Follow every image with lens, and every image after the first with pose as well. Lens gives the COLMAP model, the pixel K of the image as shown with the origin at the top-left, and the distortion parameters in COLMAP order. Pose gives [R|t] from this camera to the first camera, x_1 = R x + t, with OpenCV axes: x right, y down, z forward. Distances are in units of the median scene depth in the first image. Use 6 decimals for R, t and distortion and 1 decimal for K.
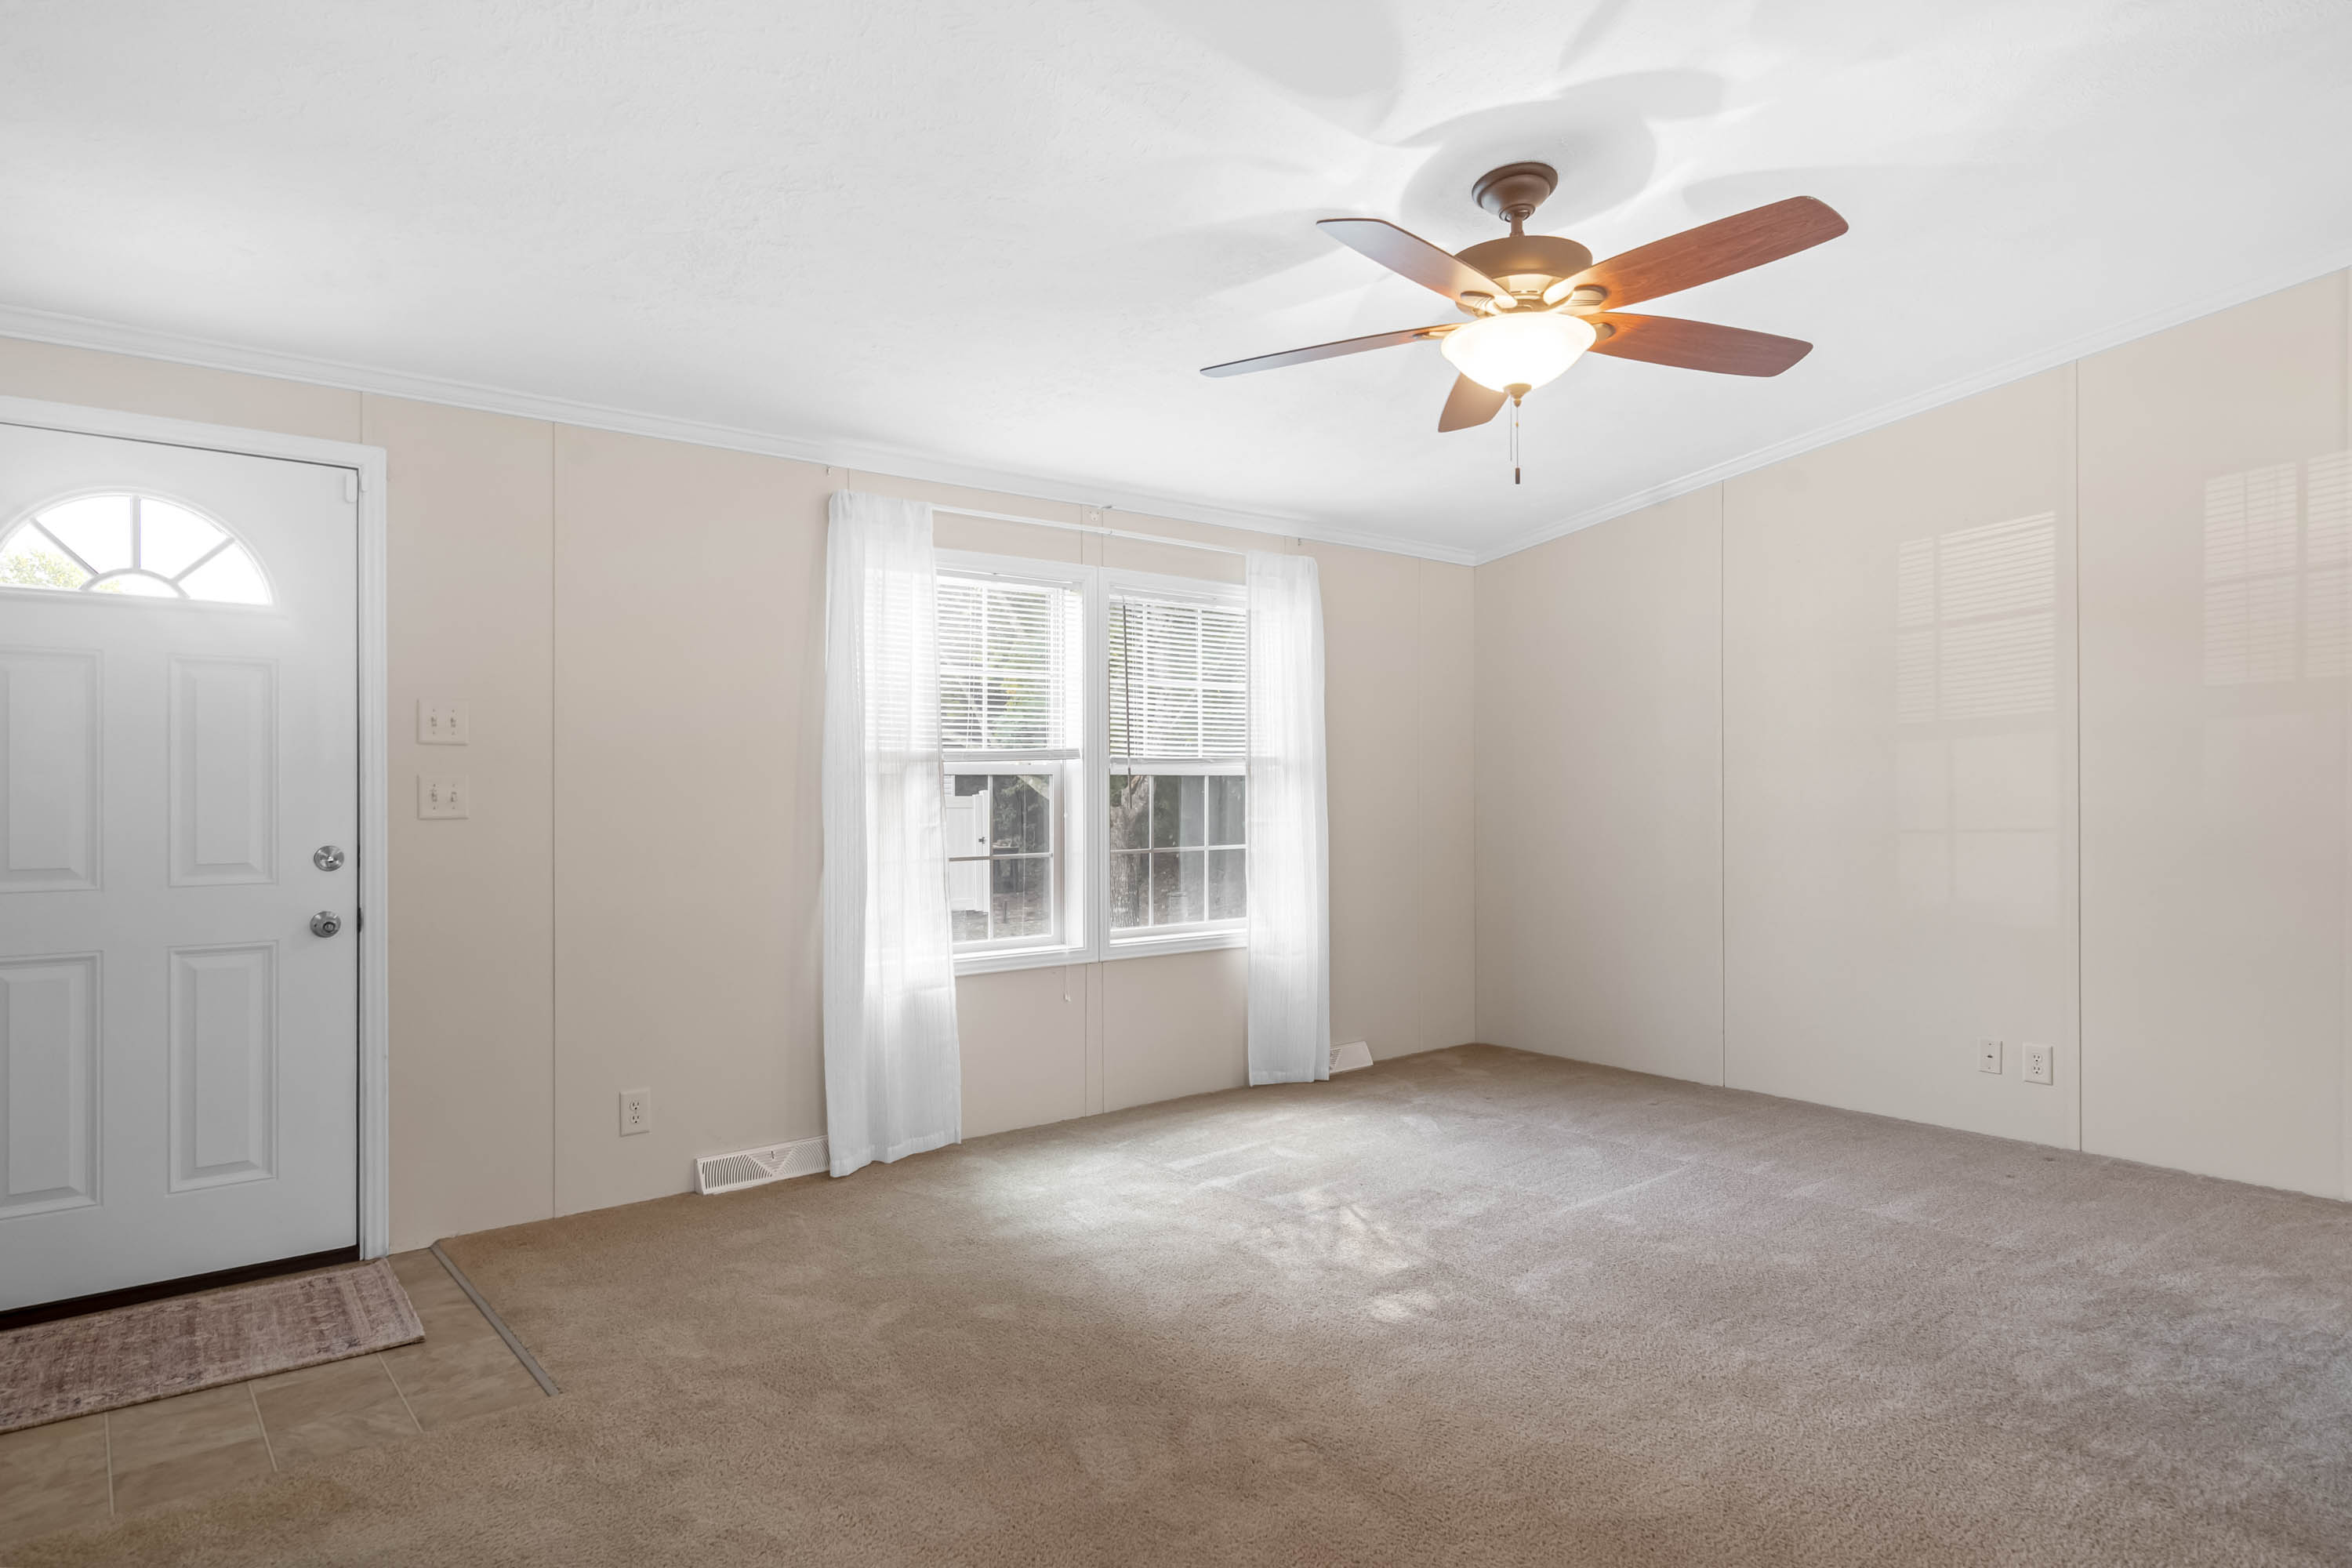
lens RADIAL K [[1305.6, 0, 1178.5], [0, 1305.6, 775.0], [0, 0, 1]] dist [0.001665, 0.001766]
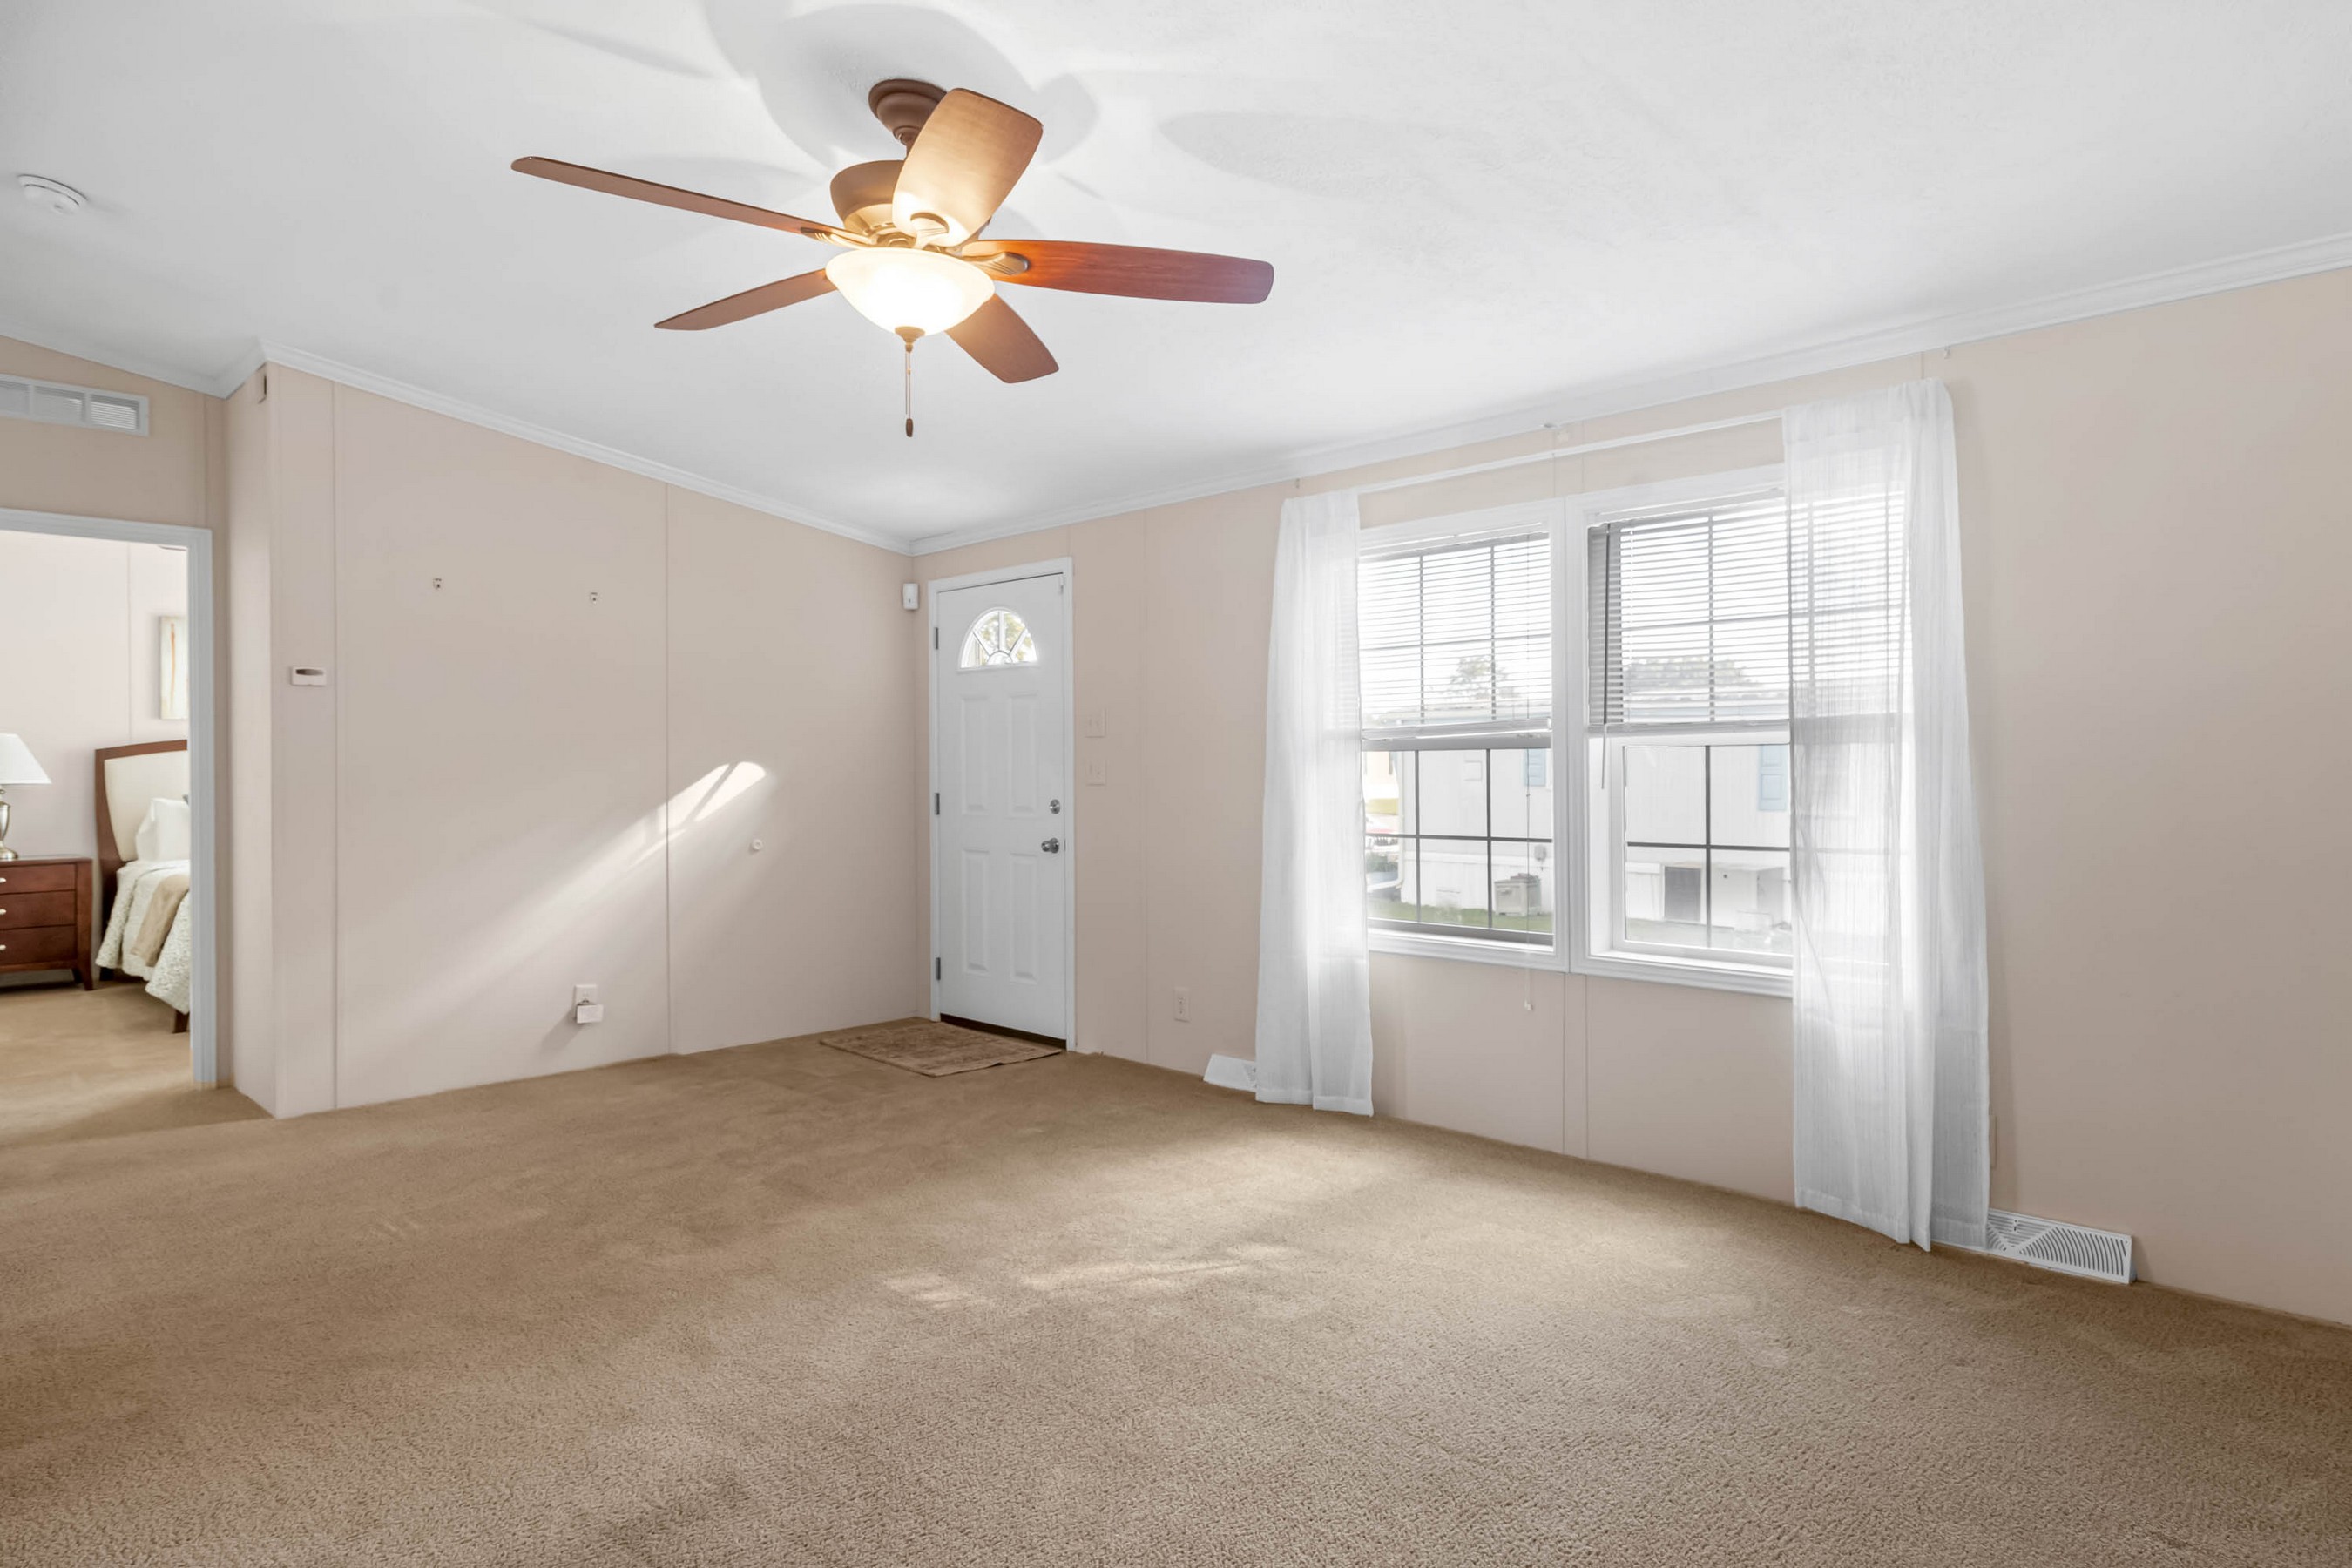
lens RADIAL K [[1305.6, 0, 1142.4], [0, 1305.6, 777.3], [0, 0, 1]] dist [0.001665, 0.001766]
pose [[0.128435, 0.000345, -0.991718, 0.848606], [0.004805, 0.999988, 0.000970, 0.020338], [0.991706, -0.004890, 0.128432, 0.734994]]
